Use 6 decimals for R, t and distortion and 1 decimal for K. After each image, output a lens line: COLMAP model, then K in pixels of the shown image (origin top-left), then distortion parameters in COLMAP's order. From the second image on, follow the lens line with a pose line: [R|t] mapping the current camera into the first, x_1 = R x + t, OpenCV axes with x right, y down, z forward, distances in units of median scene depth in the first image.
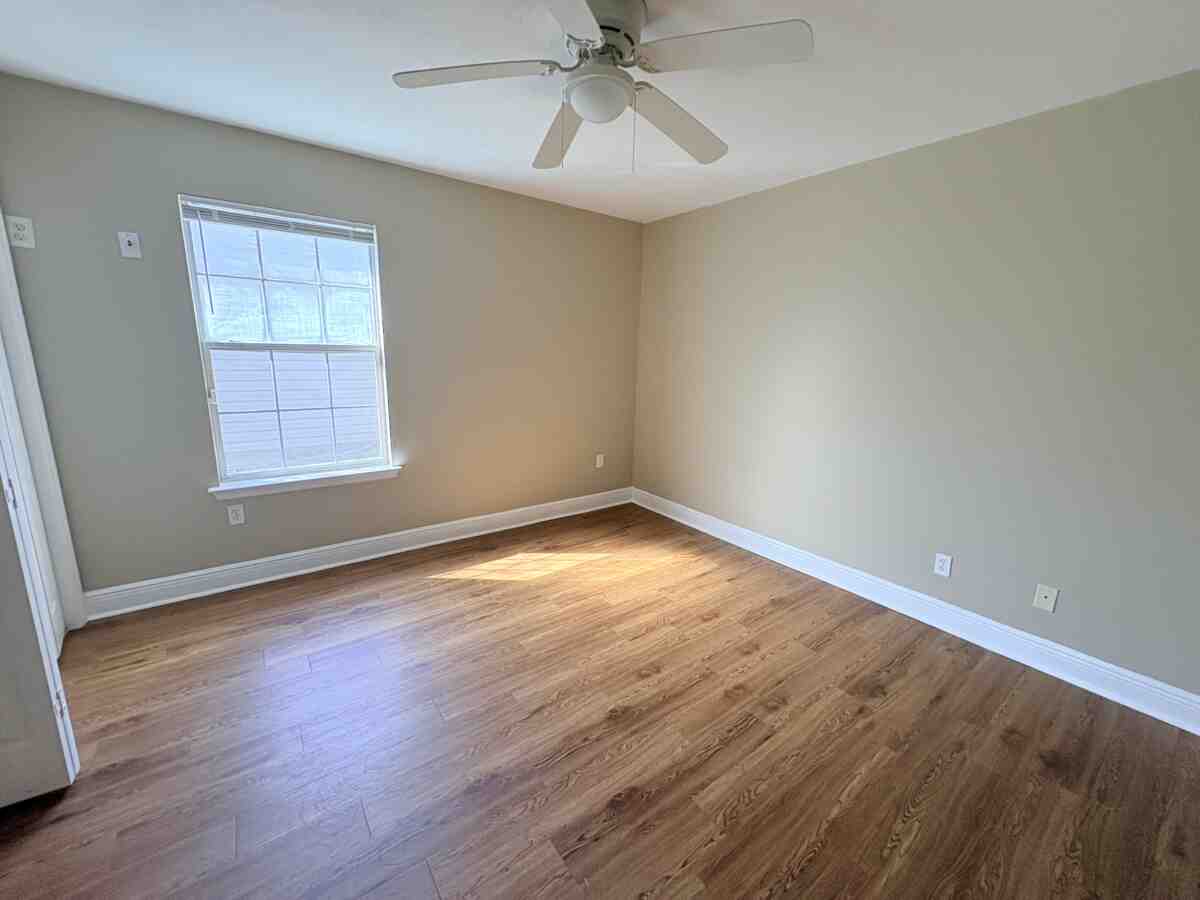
lens RADIAL K [[478.7, 0, 600.4], [0, 478.7, 446.5], [0, 0, 1]] dist [0.000636, 0.000179]
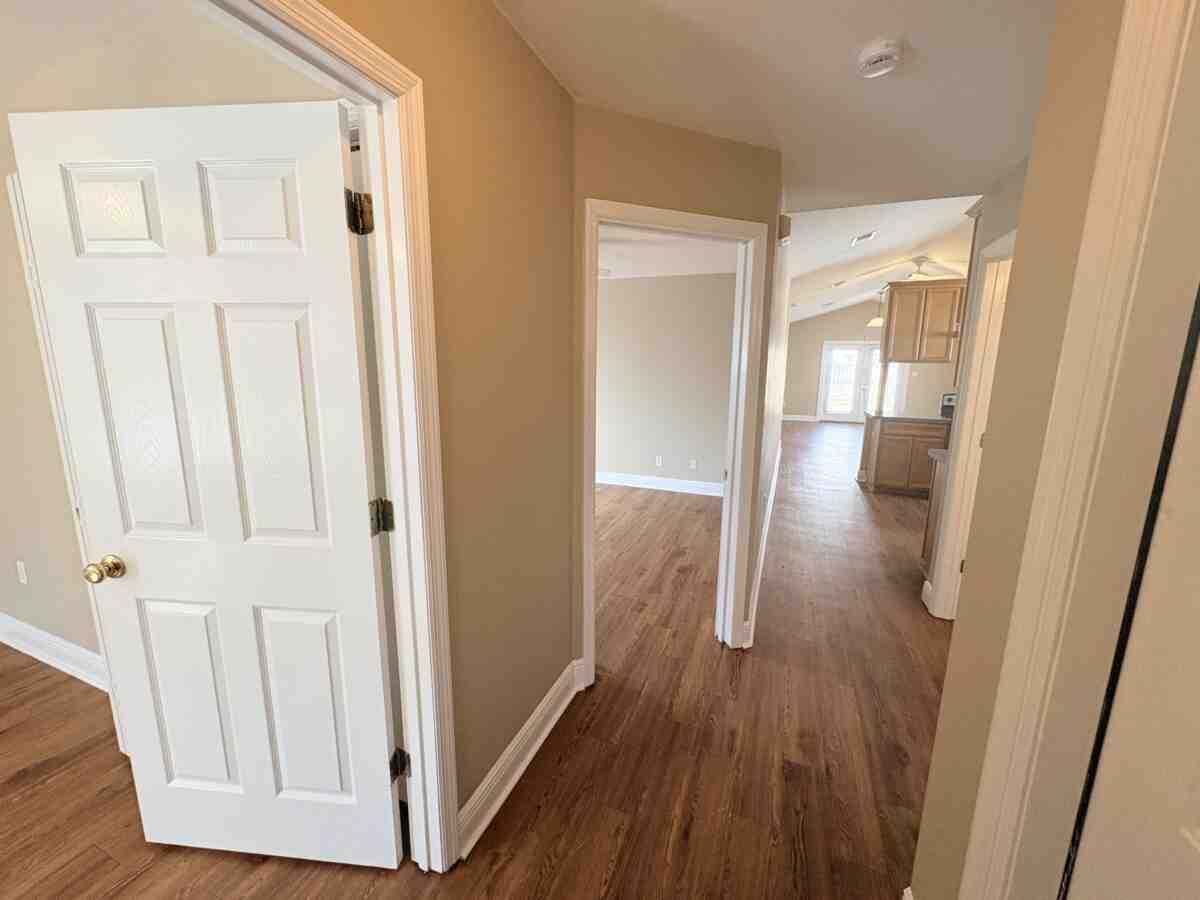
lens RADIAL K [[477.9, 0, 598.6], [0, 477.9, 447.9], [0, 0, 1]] dist [0.001711, -0.000023]
pose [[0.854115, -0.107116, 0.508934, -0.650281], [0.112392, 0.993453, 0.020473, 0.104388], [-0.507795, 0.039714, 0.860562, -0.773372]]
